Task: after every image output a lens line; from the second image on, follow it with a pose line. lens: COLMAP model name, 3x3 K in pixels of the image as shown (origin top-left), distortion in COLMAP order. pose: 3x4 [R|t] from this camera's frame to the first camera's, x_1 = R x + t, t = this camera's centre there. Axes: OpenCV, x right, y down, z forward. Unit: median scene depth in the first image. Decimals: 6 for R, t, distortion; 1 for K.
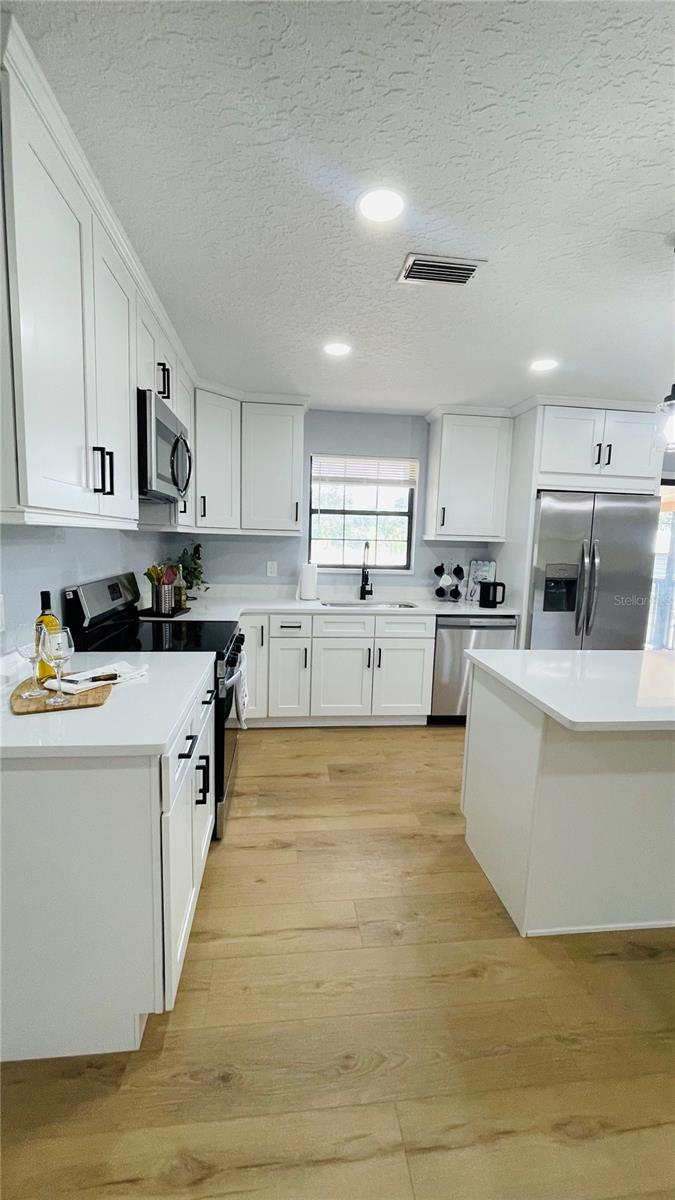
lens RADIAL K [[482.4, 0, 335.5], [0, 482.4, 599.3], [0, 0, 1]] dist [-0.000273, 0.000151]
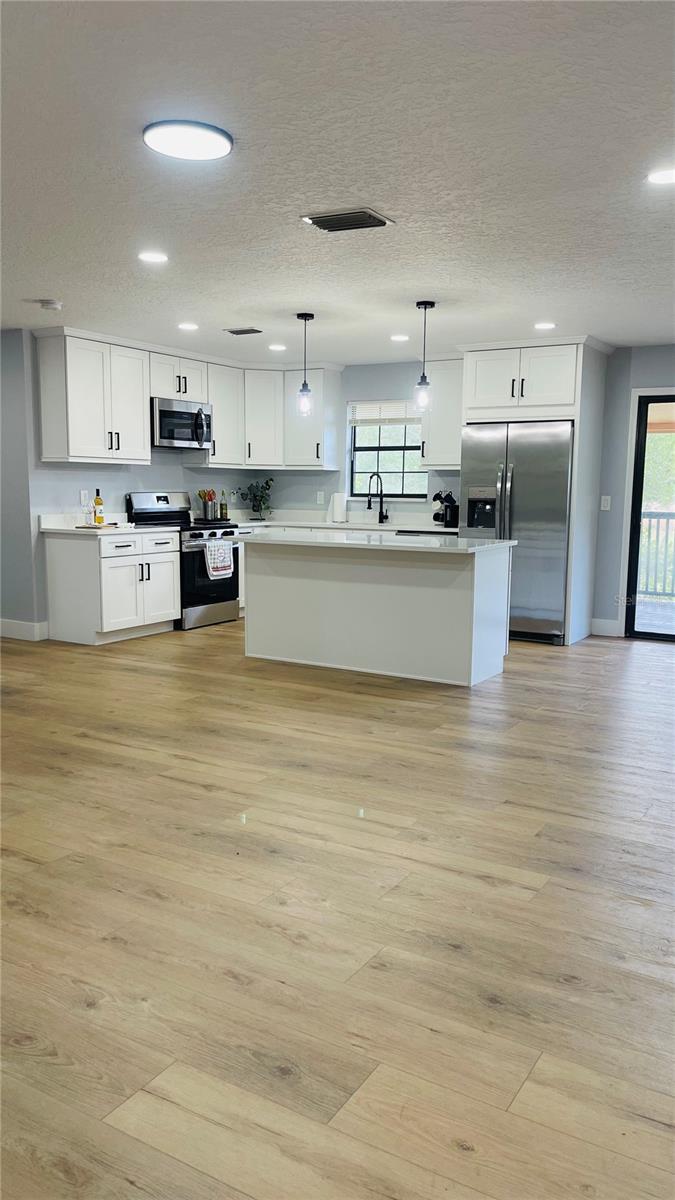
lens RADIAL K [[907.9, 0, 337.5], [0, 907.9, 614.8], [0, 0, 1]] dist [0.073437, -0.075917]
pose [[0.791588, 0.067377, -0.607329, 1.535018], [-0.066398, 0.997502, 0.024121, 0.203207], [0.607437, 0.021231, 0.794084, -0.933893]]
